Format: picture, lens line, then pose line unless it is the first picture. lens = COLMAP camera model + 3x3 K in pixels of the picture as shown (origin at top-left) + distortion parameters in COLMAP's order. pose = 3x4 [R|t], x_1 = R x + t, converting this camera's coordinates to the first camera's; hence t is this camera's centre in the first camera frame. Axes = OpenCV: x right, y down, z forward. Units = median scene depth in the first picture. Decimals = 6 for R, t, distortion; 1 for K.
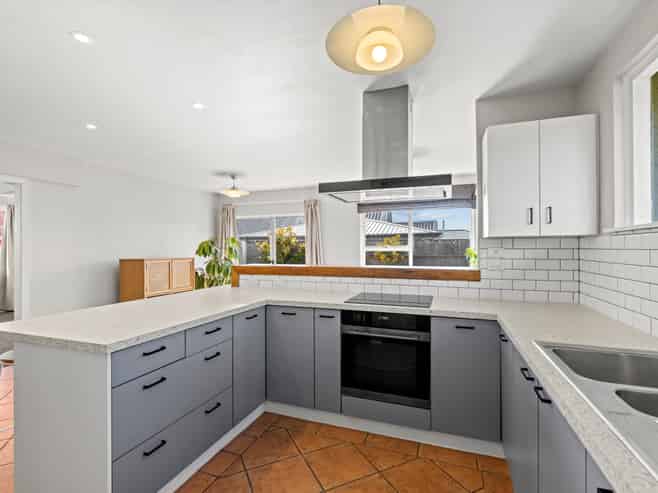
lens RADIAL K [[324.1, 0, 331.9], [0, 324.1, 246.3], [0, 0, 1]] dist [0.003596, 0.000298]
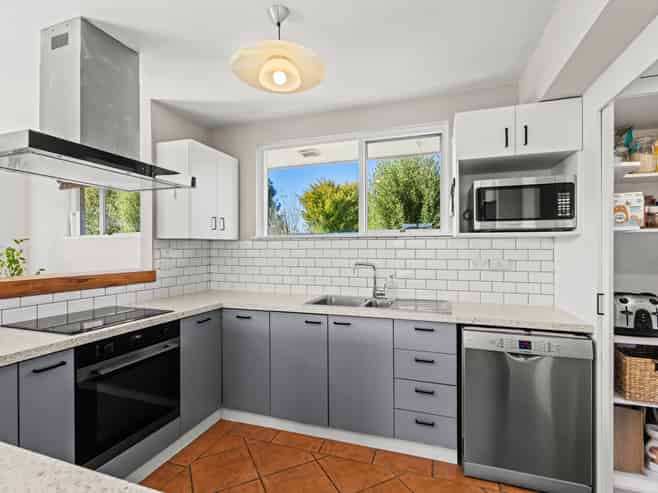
lens RADIAL K [[324.1, 0, 331.9], [0, 324.1, 246.3], [0, 0, 1]] dist [0.003596, 0.000298]
pose [[-0.005210, 0.004059, 0.999978, -0.593189], [-0.006671, 0.999969, -0.004093, -0.001362], [-0.999964, -0.006693, -0.005183, 0.492218]]
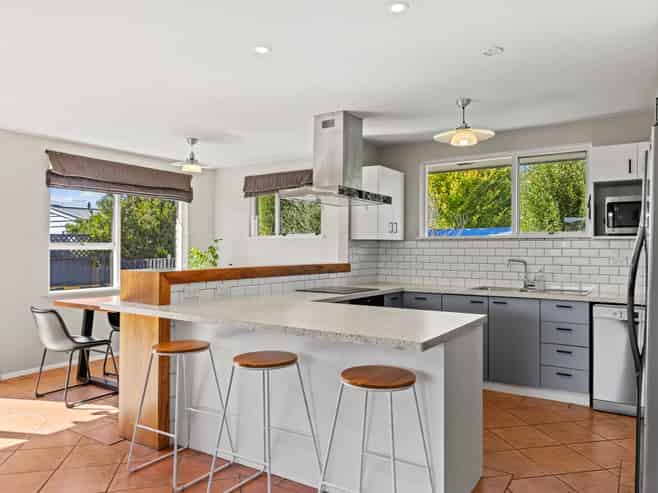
lens RADIAL K [[473.3, 0, 329.0], [0, 473.3, 246.5], [0, 0, 1]] dist [-0.004734, -0.003489]
pose [[0.253309, 0.006091, 0.967366, -1.575961], [-0.013454, 0.999906, -0.002772, 0.011107], [-0.967292, -0.012313, 0.253367, 0.630425]]
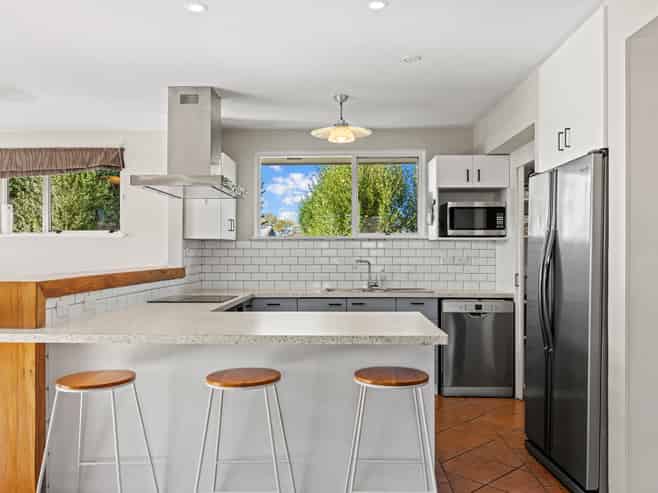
lens RADIAL K [[564.2, 0, 329.0], [0, 564.2, 246.5], [0, 0, 1]] dist [0.001094, -0.004115]
pose [[-0.295905, 0.009488, 0.955170, -1.665708], [-0.008858, 0.999880, -0.012676, 0.023440], [-0.955176, -0.012212, -0.295785, 1.181357]]
